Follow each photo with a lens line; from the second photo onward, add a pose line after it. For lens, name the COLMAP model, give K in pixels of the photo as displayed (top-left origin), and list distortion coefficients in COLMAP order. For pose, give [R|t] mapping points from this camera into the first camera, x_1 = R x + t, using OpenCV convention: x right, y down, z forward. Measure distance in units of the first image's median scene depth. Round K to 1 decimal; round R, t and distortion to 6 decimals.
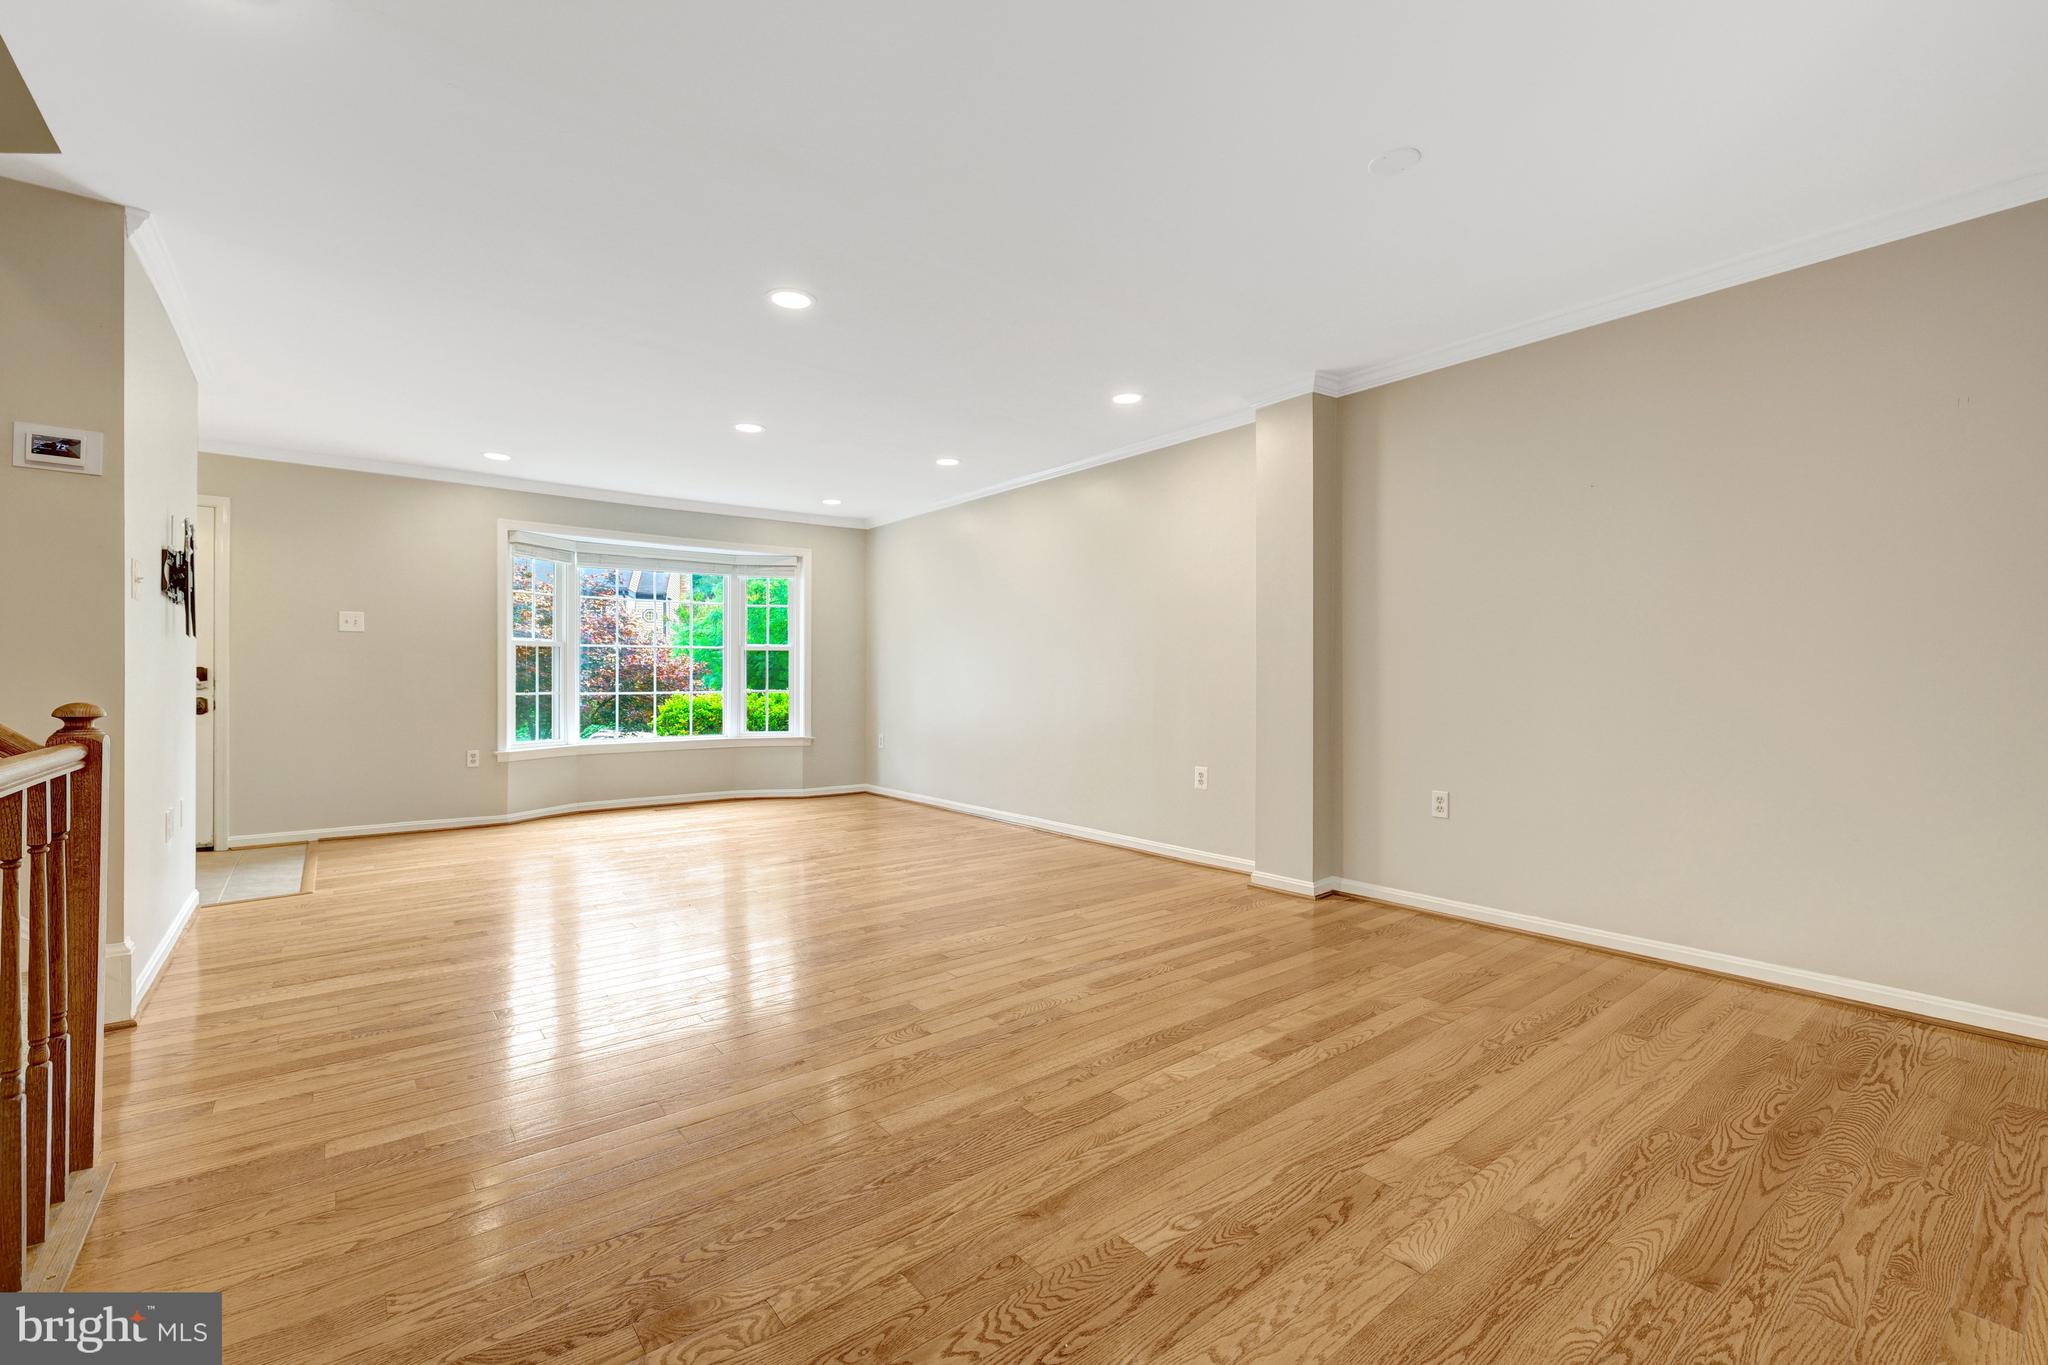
lens RADIAL K [[862.2, 0, 1024.0], [0, 862.2, 671.3], [0, 0, 1]] dist [-0.000366, 0.000167]
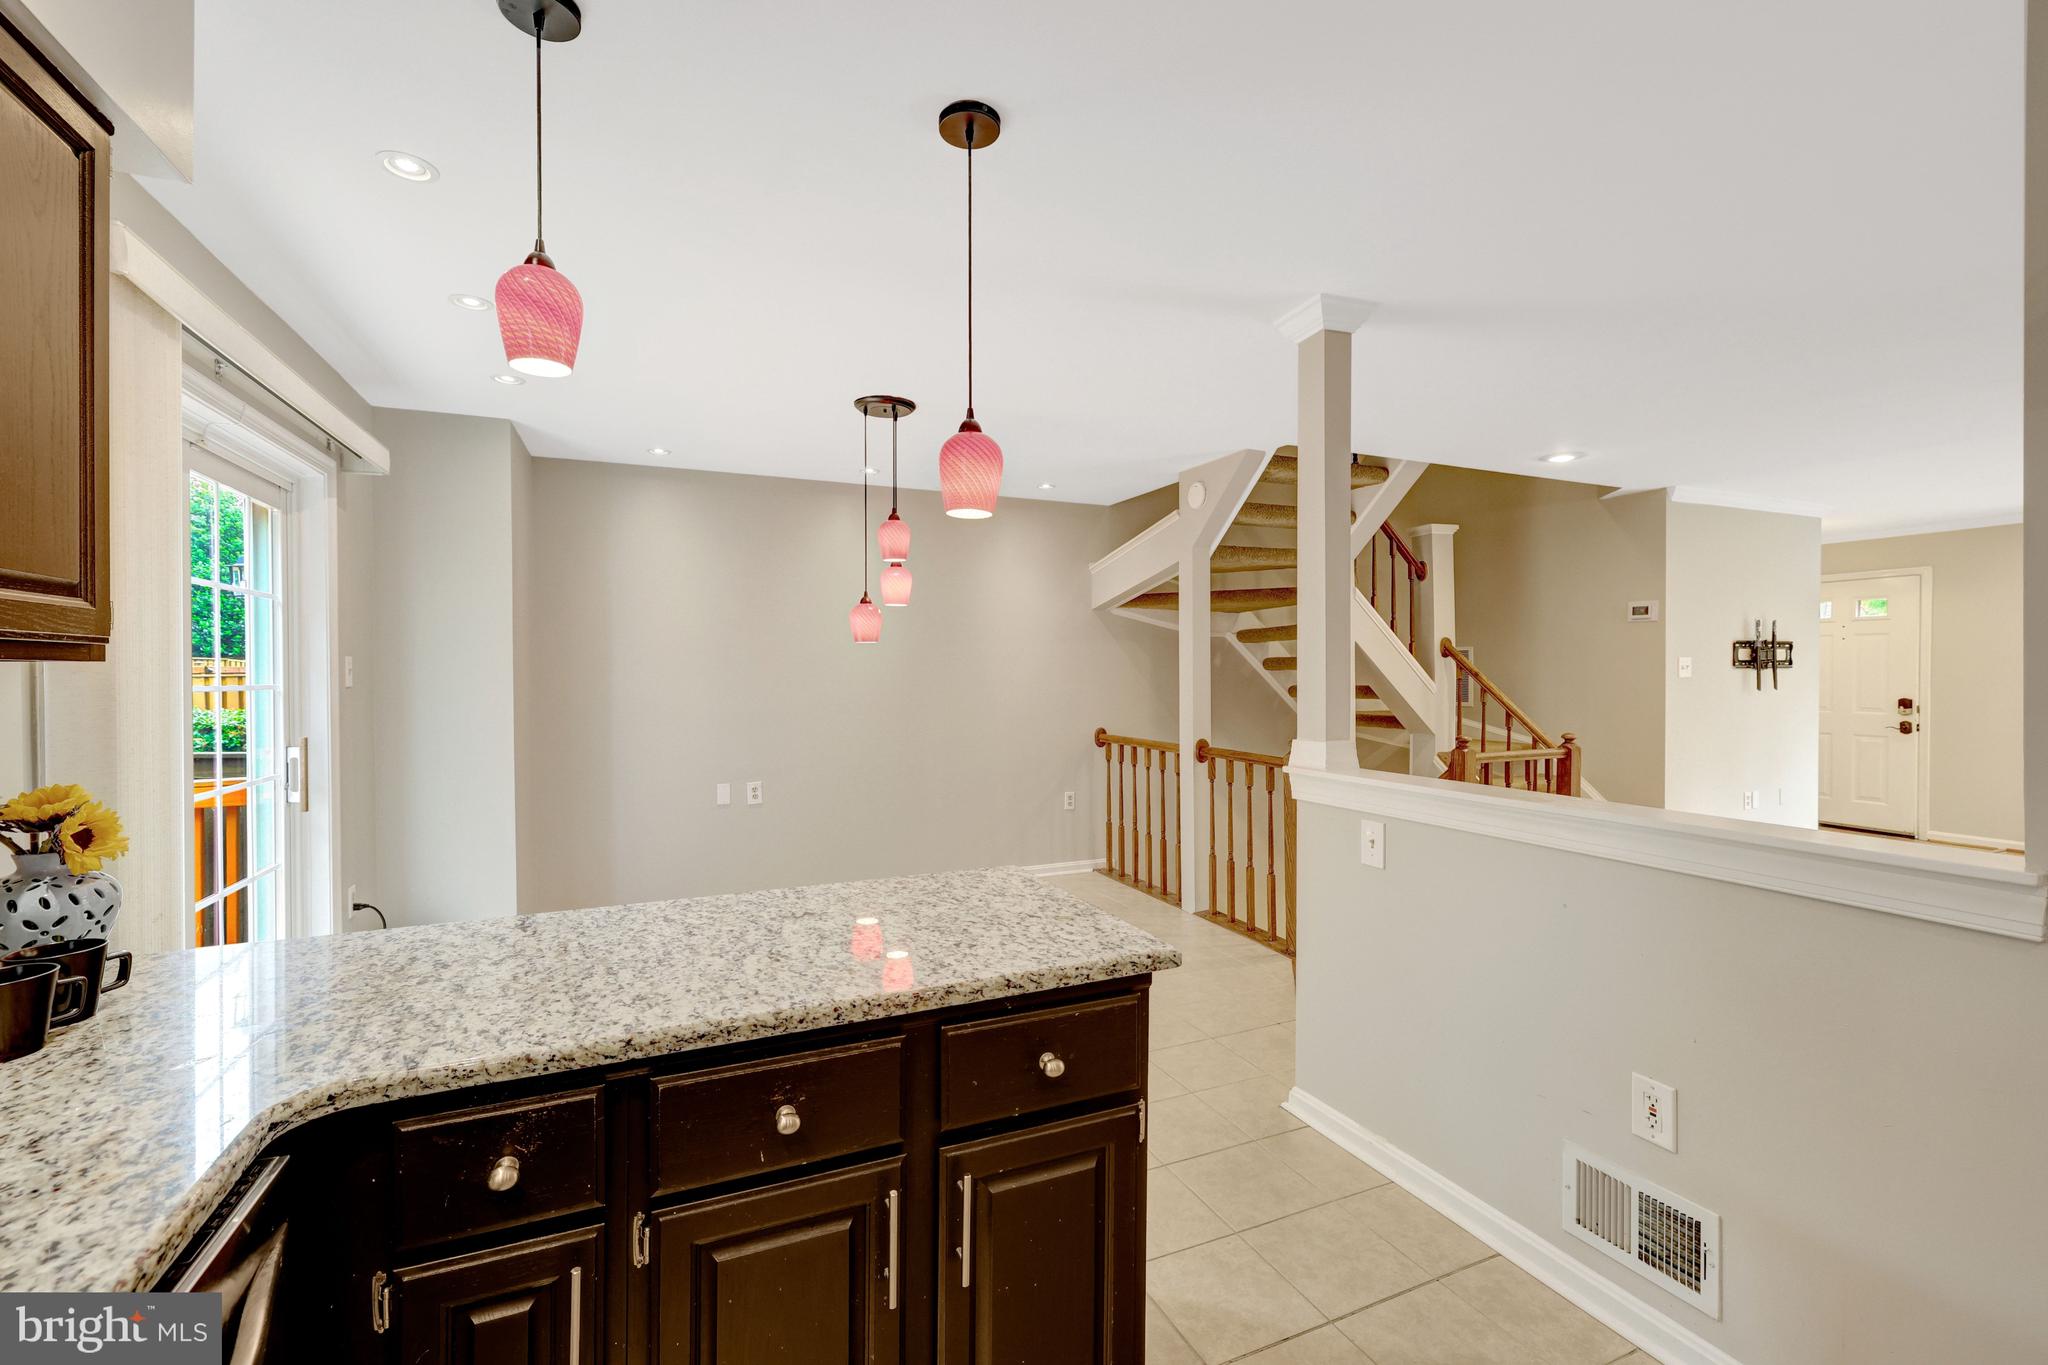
lens RADIAL K [[874.6, 0, 1024.9], [0, 874.6, 672.6], [0, 0, 1]] dist [-0.000078, 0.000090]
pose [[-0.249291, 0.001754, -0.968427, 0.508956], [0.006223, 0.999981, 0.000209, -0.039412], [0.968409, -0.005974, -0.249297, 0.017557]]
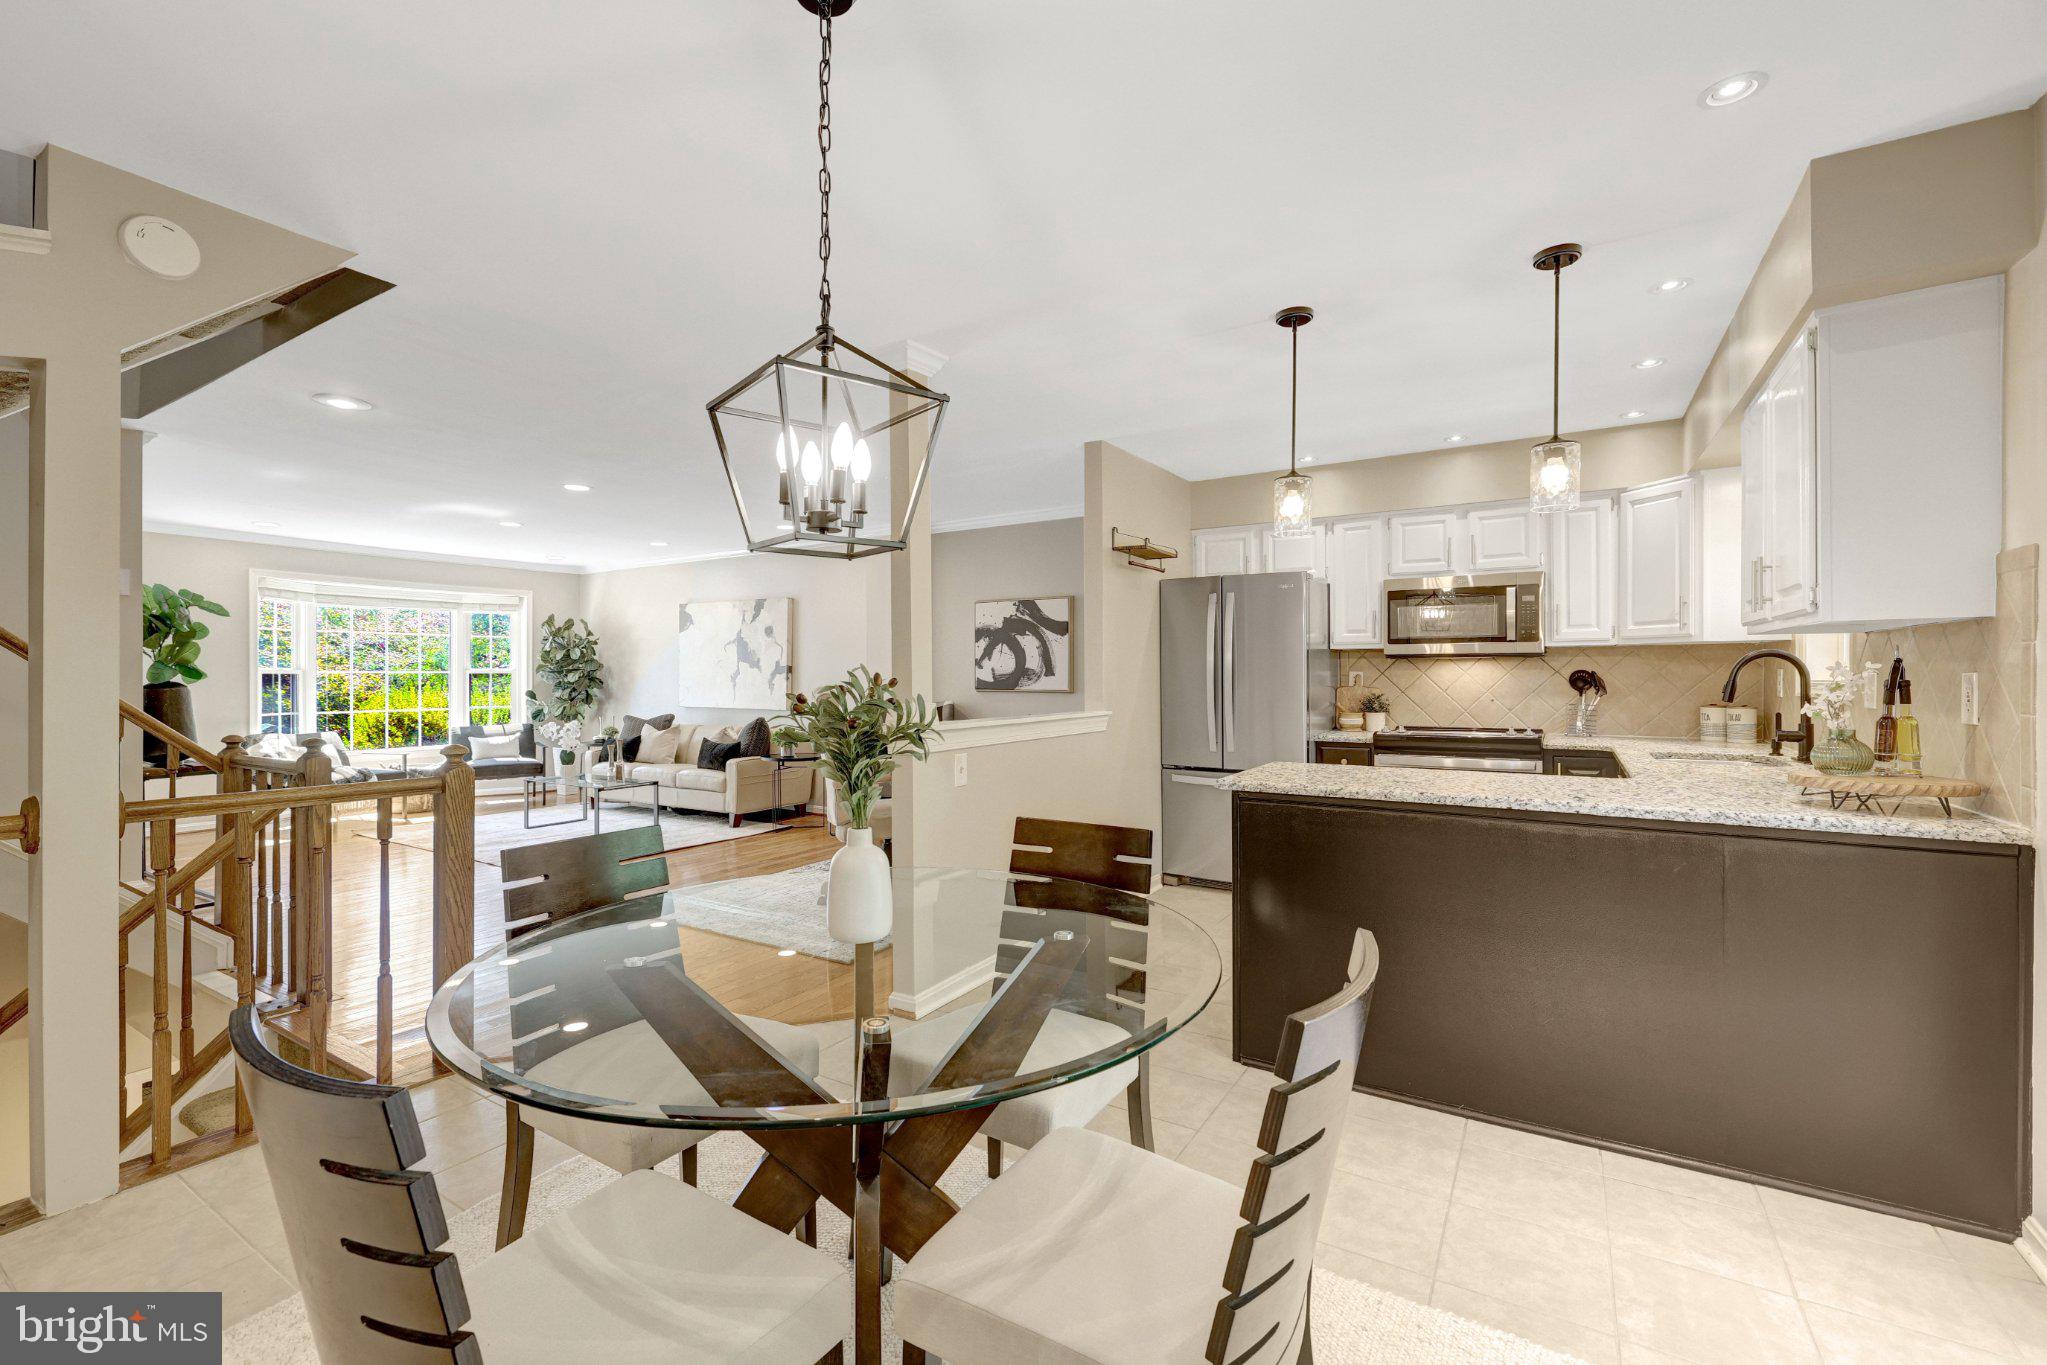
lens RADIAL K [[861.7, 0, 1023.5], [0, 861.7, 671.4], [0, 0, 1]] dist [-0.000366, 0.000167]
pose [[0.940836, -0.003330, 0.338845, -0.005401], [0.003992, 0.999991, -0.001258, -0.025060], [-0.338837, 0.002537, 0.940842, -0.415990]]
